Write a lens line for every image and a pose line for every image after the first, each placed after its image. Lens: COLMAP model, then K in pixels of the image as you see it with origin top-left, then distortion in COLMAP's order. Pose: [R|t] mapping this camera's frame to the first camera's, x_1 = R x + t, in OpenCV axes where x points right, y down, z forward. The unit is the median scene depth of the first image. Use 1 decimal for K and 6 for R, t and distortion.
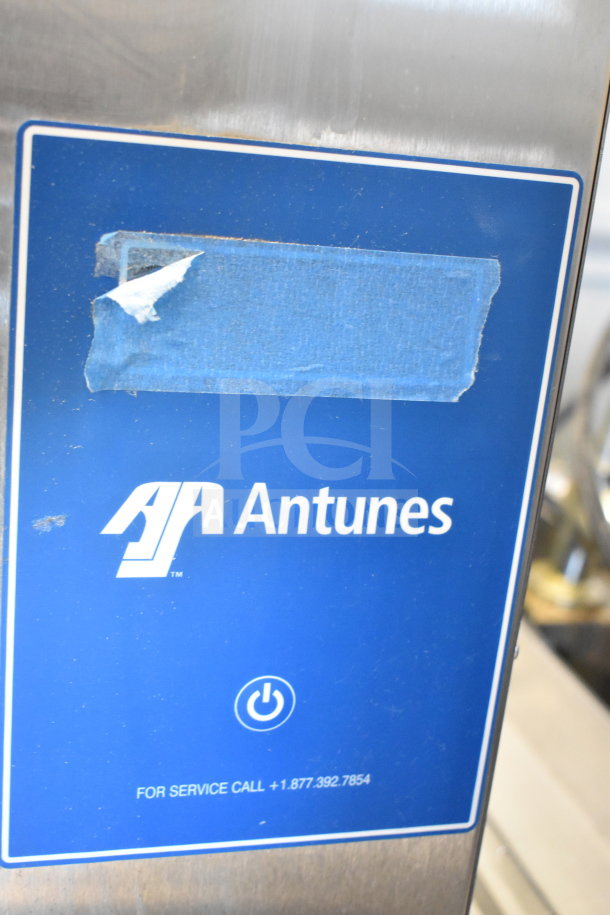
lens RADIAL K [[1156.2, 0, 305.0], [0, 1156.2, 457.5], [0, 0, 1]] dist [-0.009533, -0.003040]
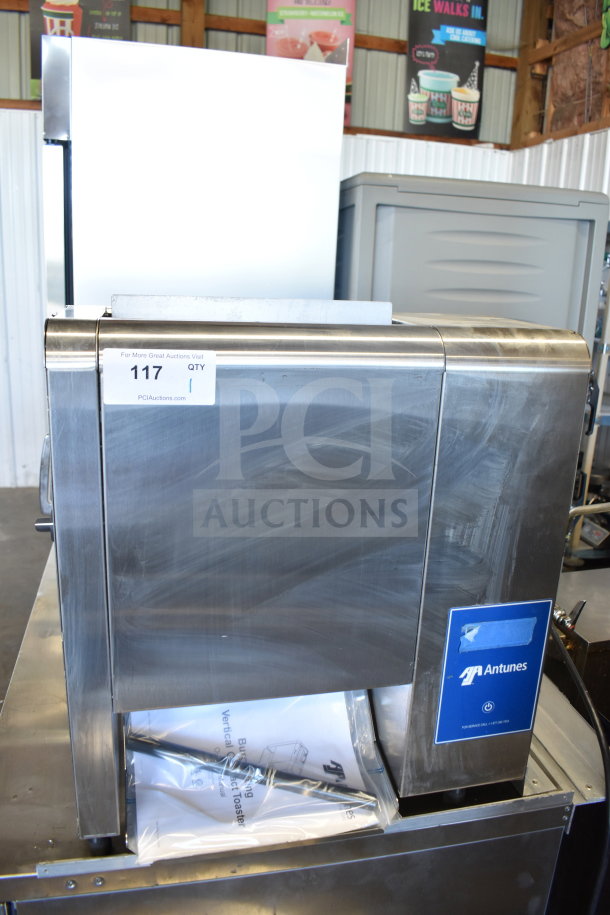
lens RADIAL K [[707.2, 0, 305.0], [0, 707.2, 457.5], [0, 0, 1]] dist [-0.116244, 0.038334]
pose [[0.997274, -0.053027, -0.051319, -0.618691], [0.051550, 0.998229, -0.029684, -0.806056], [0.052802, 0.026958, 0.998241, -1.999147]]
